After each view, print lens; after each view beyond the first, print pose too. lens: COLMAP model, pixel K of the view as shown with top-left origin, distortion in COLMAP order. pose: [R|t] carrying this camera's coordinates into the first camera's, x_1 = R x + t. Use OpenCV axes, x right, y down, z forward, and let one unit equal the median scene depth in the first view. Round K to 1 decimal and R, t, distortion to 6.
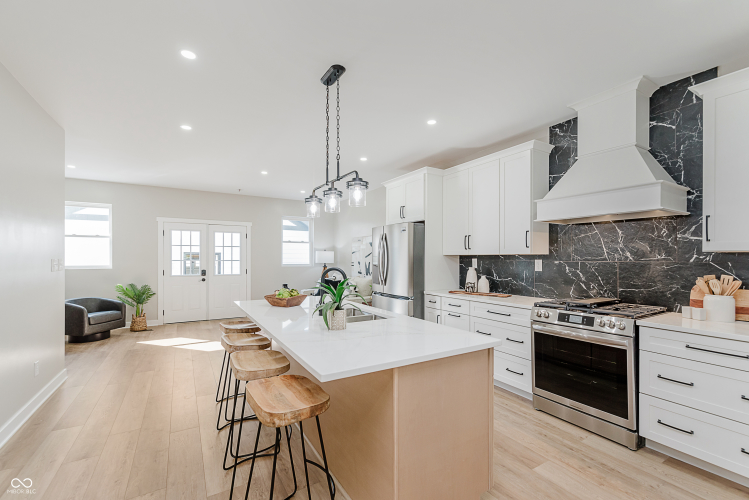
lens RADIAL K [[321.6, 0, 370.3], [0, 321.6, 256.3], [0, 0, 1]] dist [0.003291, -0.000736]
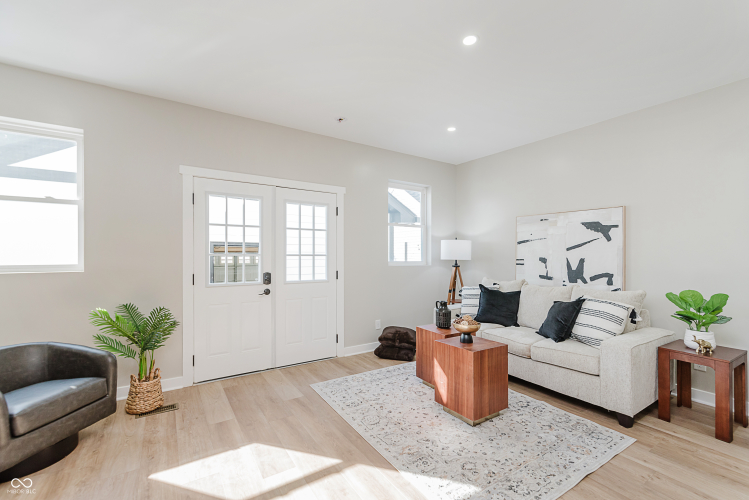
lens RADIAL K [[321.6, 0, 378.6], [0, 321.6, 254.2], [0, 0, 1]] dist [0.003291, -0.000736]
pose [[0.998526, 0.002528, 0.054214, -0.375443], [-0.002954, 0.999965, 0.007776, 0.006989], [-0.054192, -0.007925, 0.998499, 0.479064]]
